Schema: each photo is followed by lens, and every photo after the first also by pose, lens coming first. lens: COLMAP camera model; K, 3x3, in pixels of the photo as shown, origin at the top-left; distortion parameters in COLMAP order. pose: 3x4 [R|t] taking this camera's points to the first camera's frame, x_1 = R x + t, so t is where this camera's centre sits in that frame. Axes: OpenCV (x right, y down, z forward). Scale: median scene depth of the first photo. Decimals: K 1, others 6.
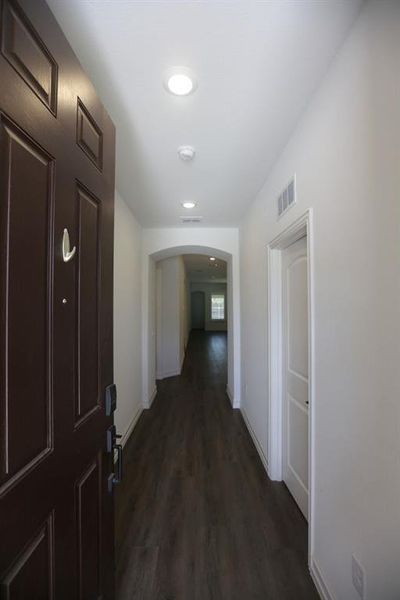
lens RADIAL K [[273.2, 0, 200.3], [0, 273.2, 299.5], [0, 0, 1]] dist [-0.037940, 0.010369]
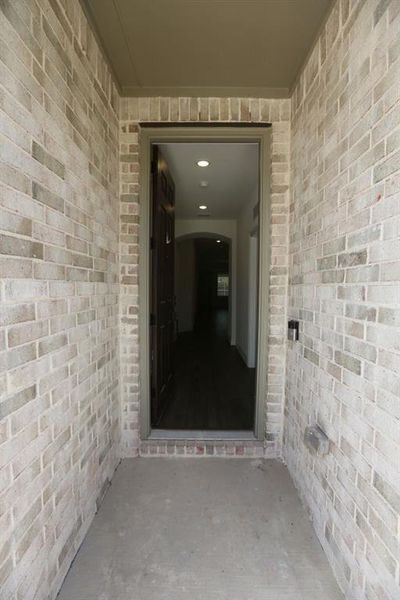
lens RADIAL K [[273.2, 0, 200.6], [0, 273.2, 300.5], [0, 0, 1]] dist [-0.037940, 0.010369]
pose [[0.999736, 0.007241, -0.021784, -0.012962], [-0.005733, 0.997635, 0.068497, 0.062897], [0.022228, -0.068354, 0.997413, -0.455575]]
